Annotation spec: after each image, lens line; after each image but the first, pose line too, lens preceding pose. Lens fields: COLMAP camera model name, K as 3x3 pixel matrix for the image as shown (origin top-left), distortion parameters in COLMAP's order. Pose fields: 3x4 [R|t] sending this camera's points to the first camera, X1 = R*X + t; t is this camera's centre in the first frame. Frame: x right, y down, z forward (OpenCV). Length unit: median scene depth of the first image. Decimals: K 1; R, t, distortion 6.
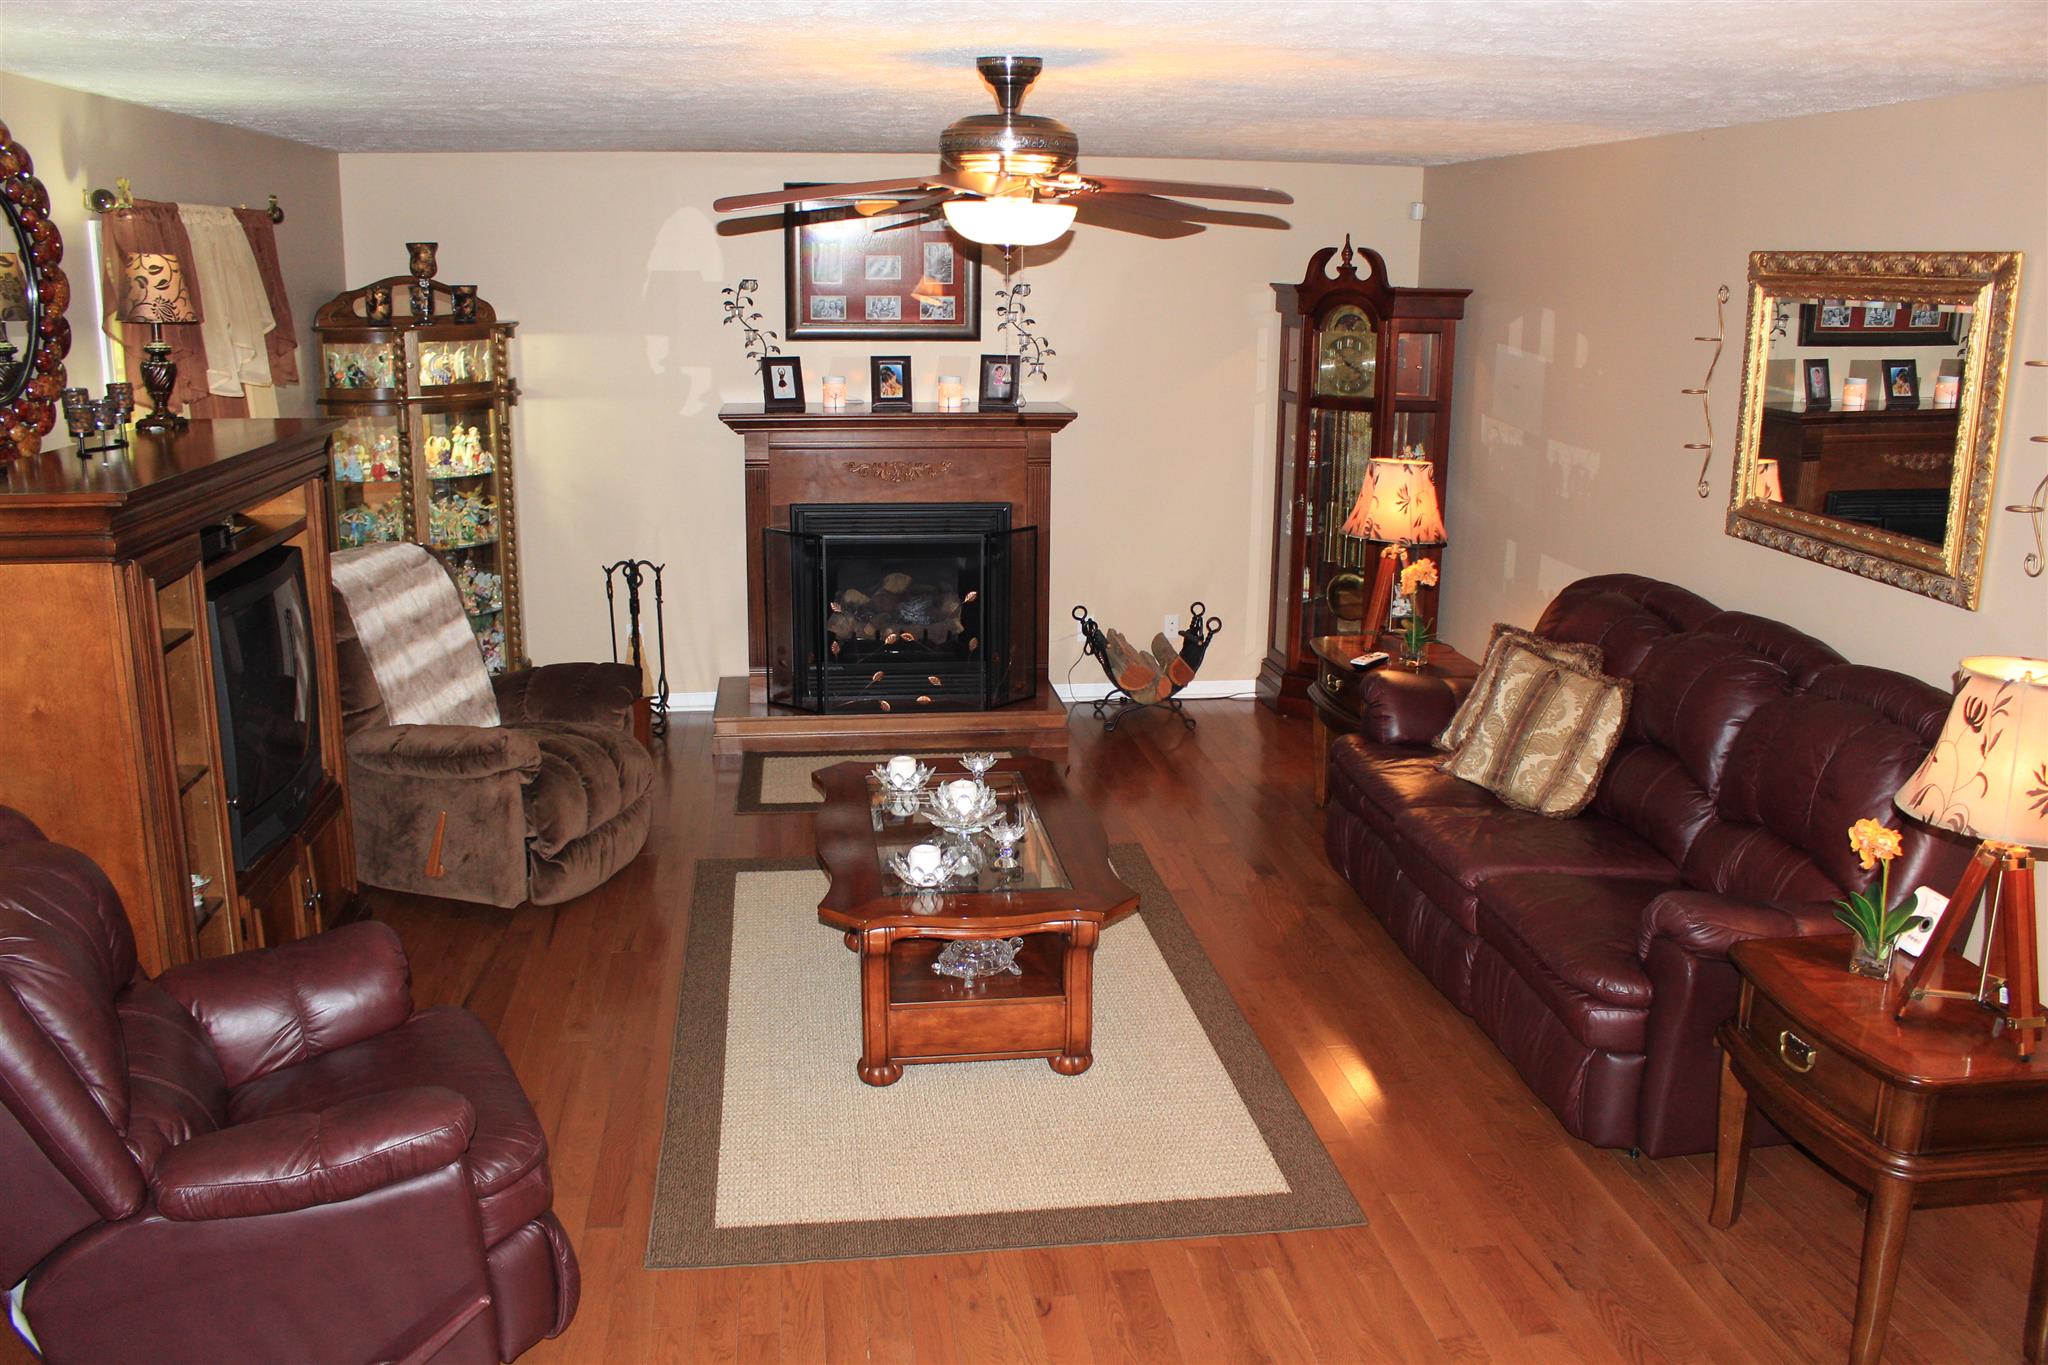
lens RADIAL K [[1684.2, 0, 1026.6], [0, 1684.2, 687.1], [0, 0, 1]] dist [-0.149224, 0.102781]
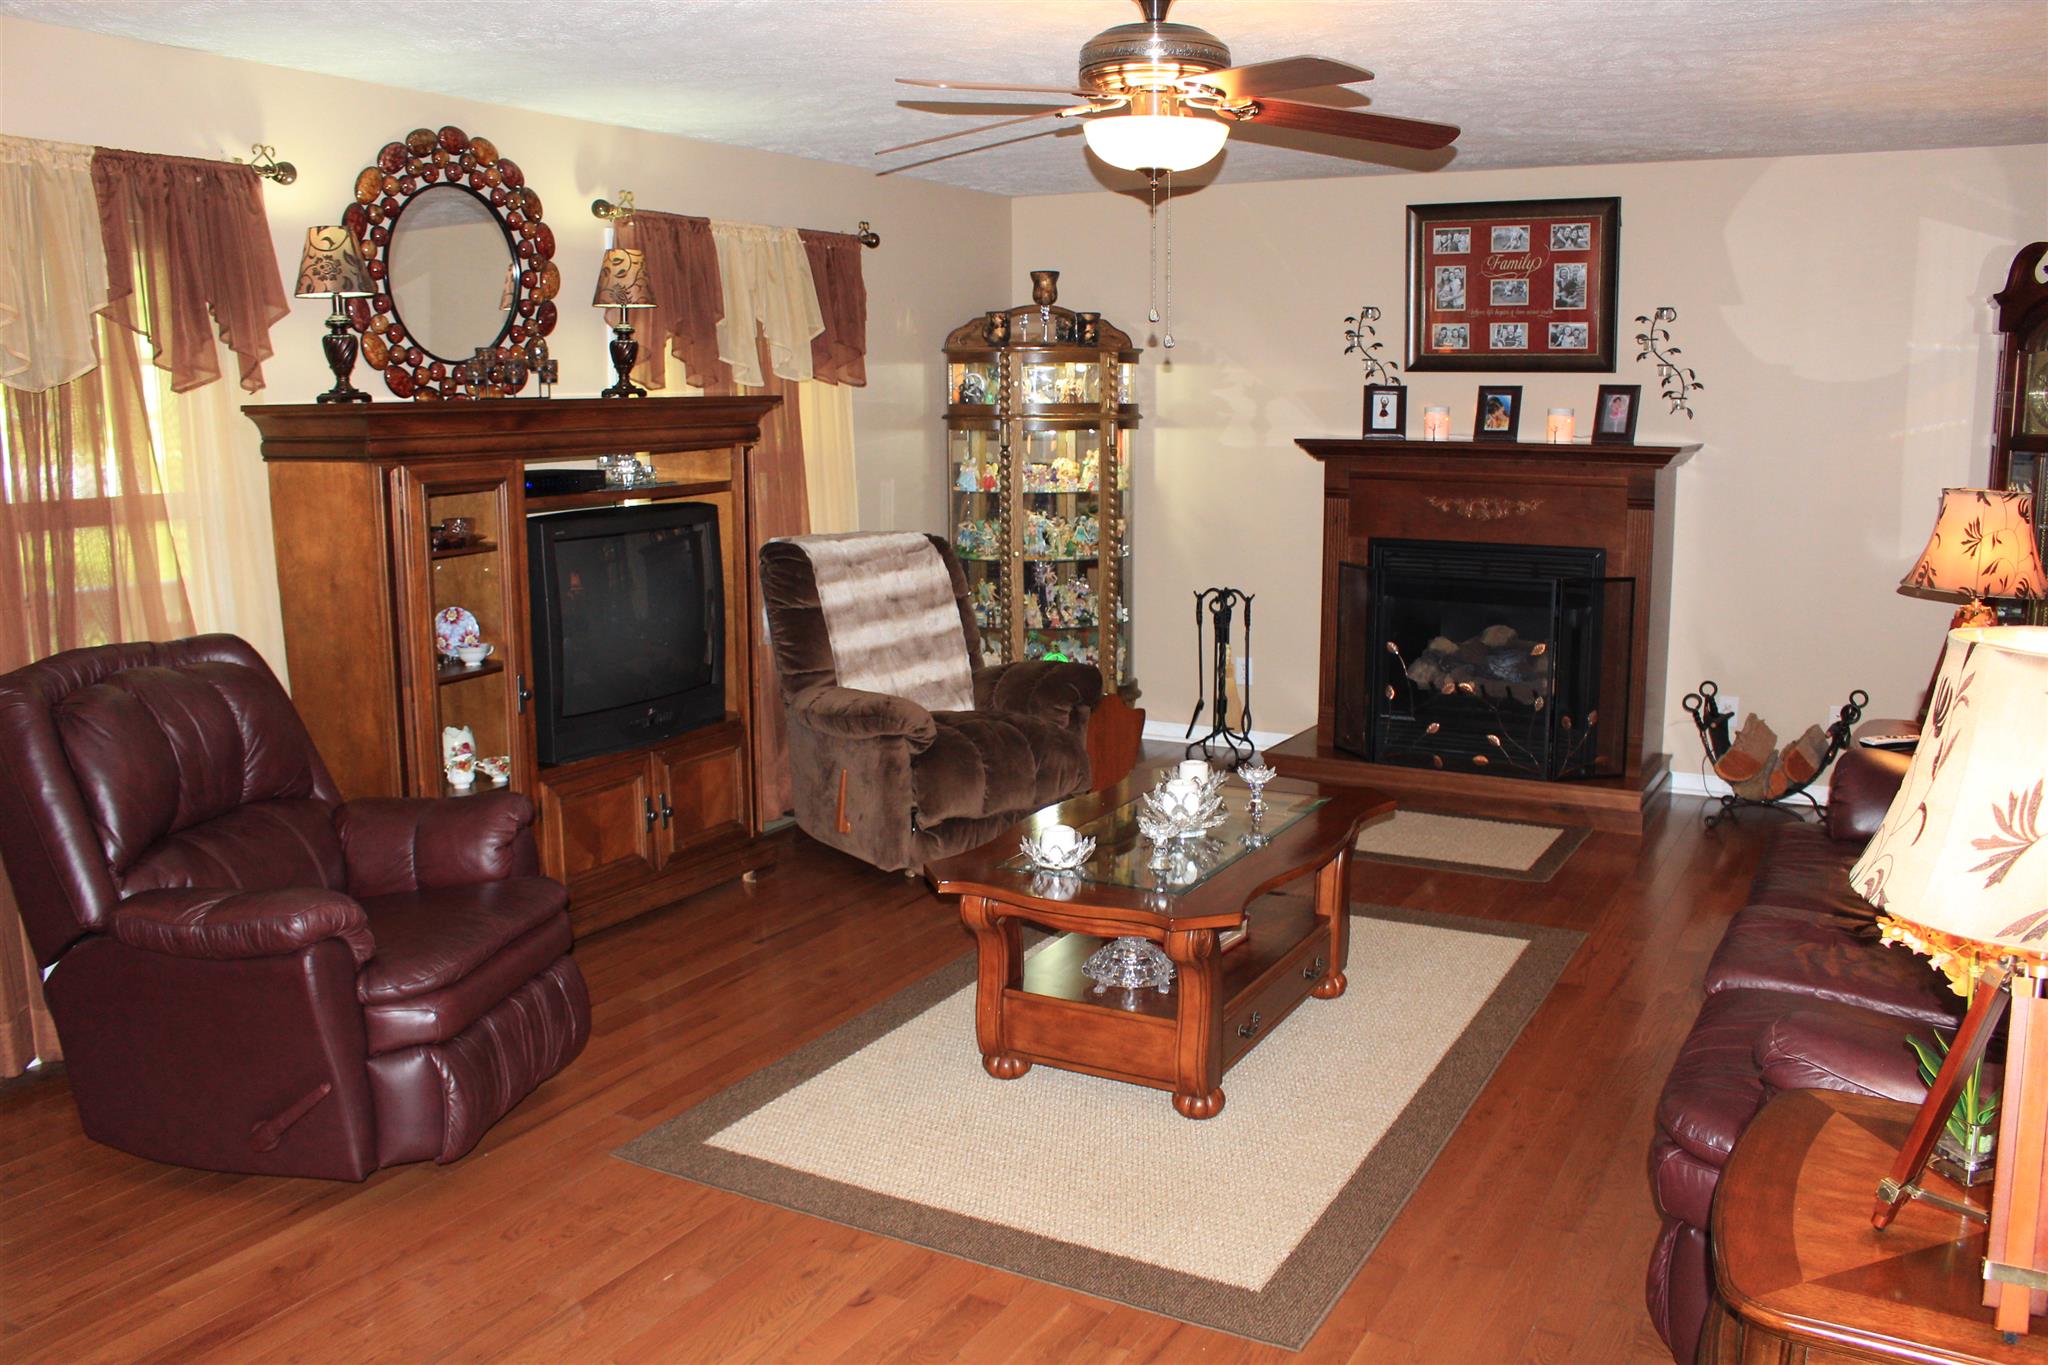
lens RADIAL K [[1684.2, 0, 1023.5], [0, 1684.2, 688.2], [0, 0, 1]] dist [-0.149224, 0.102781]
pose [[0.800878, 0.091067, -0.591862, 0.270691], [-0.134409, 0.990487, -0.029474, 0.029019], [0.583548, 0.103157, 0.805500, 0.138103]]
